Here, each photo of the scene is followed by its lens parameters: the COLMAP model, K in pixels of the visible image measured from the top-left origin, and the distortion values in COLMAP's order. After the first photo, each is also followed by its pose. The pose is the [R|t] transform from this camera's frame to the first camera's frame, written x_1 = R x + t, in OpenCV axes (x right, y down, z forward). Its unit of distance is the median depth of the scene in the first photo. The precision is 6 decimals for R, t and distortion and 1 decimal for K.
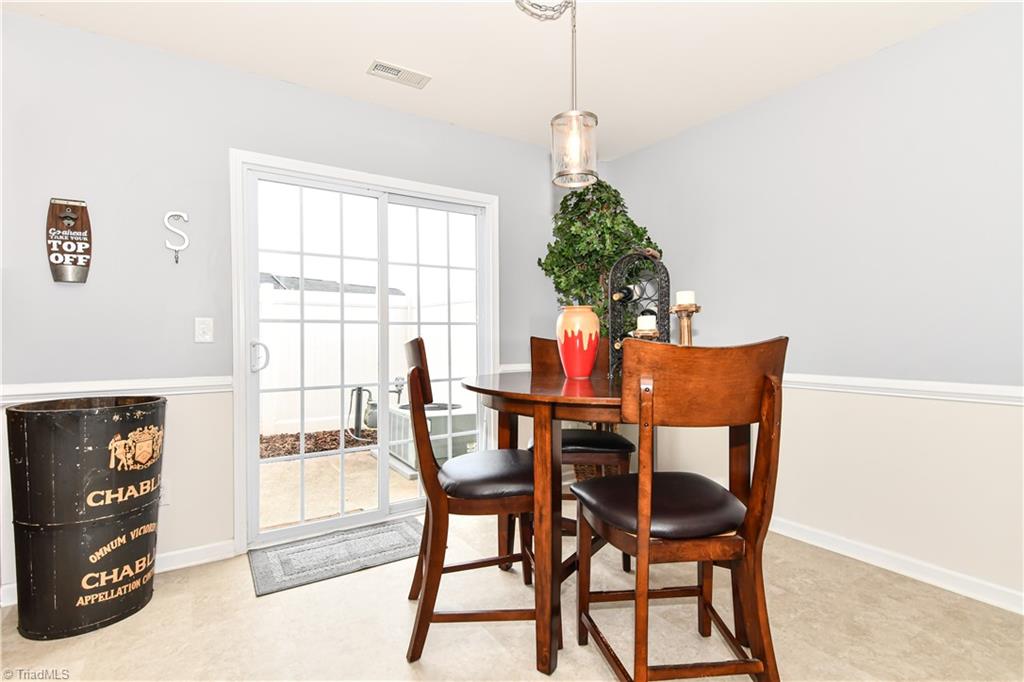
lens RADIAL K [[493.3, 0, 506.2], [0, 493.3, 340.7], [0, 0, 1]] dist [0.012533, -0.004863]
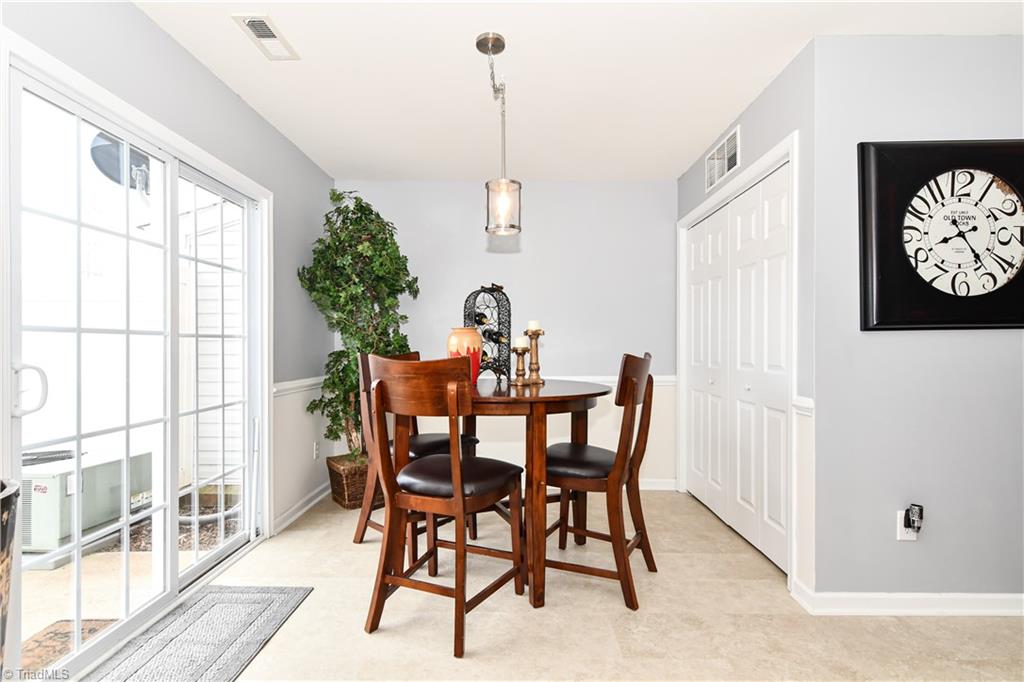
lens RADIAL K [[493.3, 0, 513.7], [0, 493.3, 340.2], [0, 0, 1]] dist [0.012533, -0.004863]
pose [[0.560290, 0.011635, 0.828215, -0.646751], [0.005273, 0.999831, -0.017613, -0.012858], [-0.828280, 0.014235, 0.560134, 0.184830]]
